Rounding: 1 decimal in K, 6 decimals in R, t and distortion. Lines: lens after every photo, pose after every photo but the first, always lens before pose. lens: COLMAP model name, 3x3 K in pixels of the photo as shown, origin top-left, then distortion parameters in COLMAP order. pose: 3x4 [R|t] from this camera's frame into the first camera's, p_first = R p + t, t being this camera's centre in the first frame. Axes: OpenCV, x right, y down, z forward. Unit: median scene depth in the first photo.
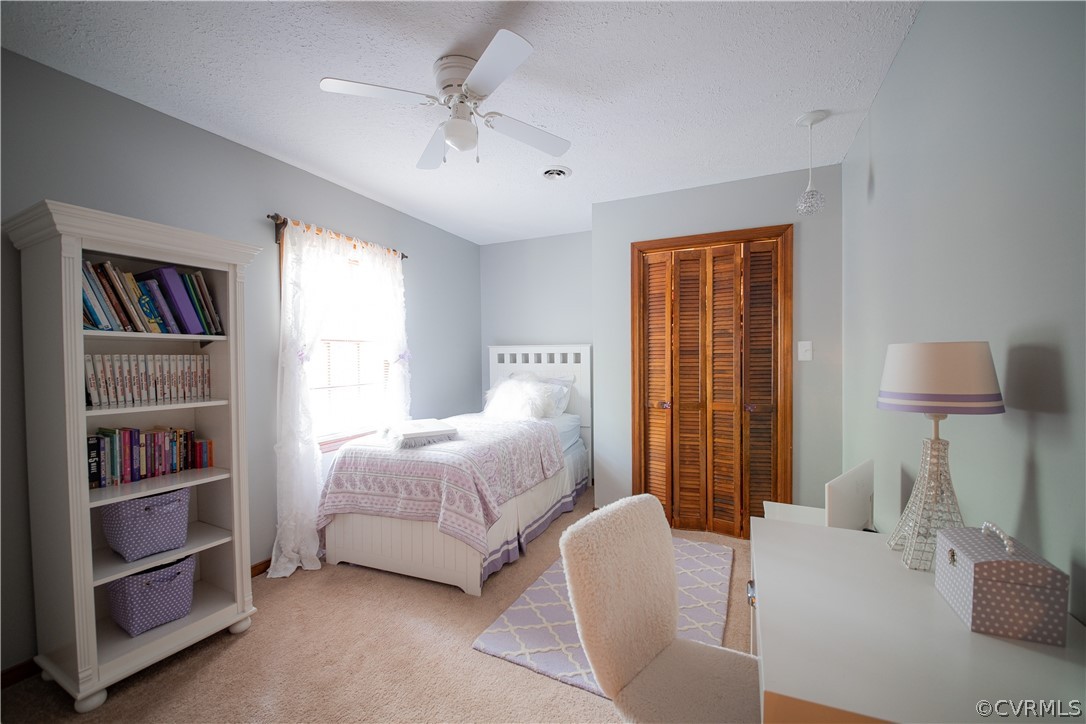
lens RADIAL K [[429.2, 0, 545.9], [0, 429.2, 365.9], [0, 0, 1]] dist [0.025415, -0.024492]
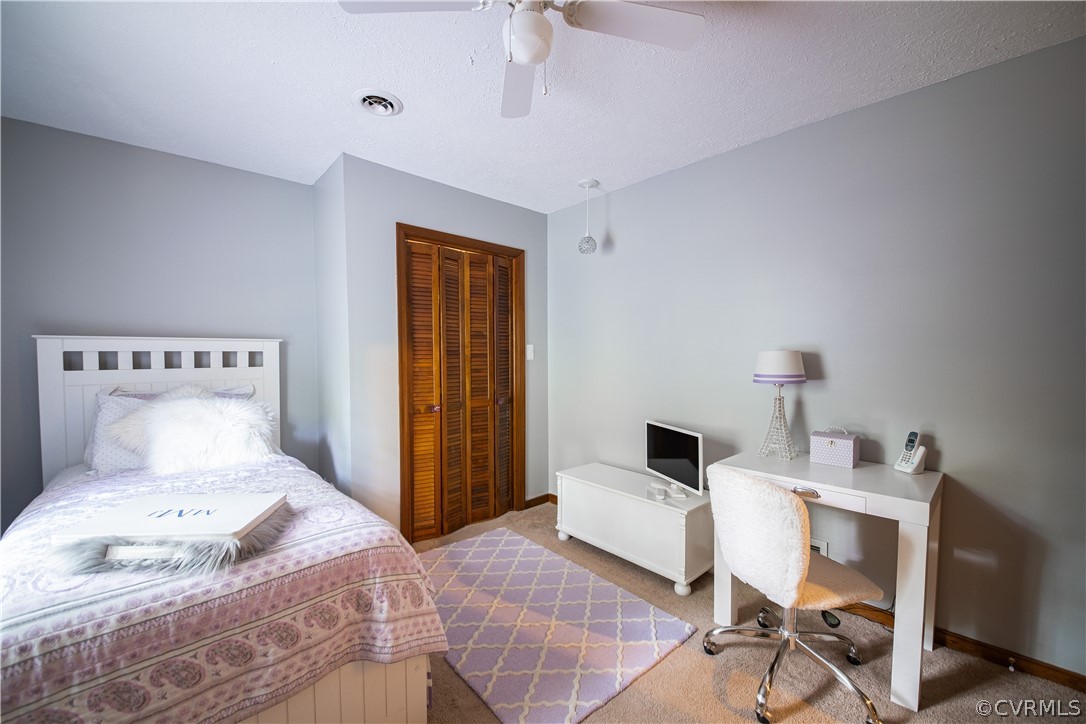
lens RADIAL K [[429.2, 0, 545.9], [0, 429.2, 365.9], [0, 0, 1]] dist [0.025415, -0.024492]
pose [[0.384703, -0.024397, 0.922718, -0.509506], [0.019444, 0.999643, 0.018324, -0.014843], [-0.922835, 0.010892, 0.385040, 0.430508]]
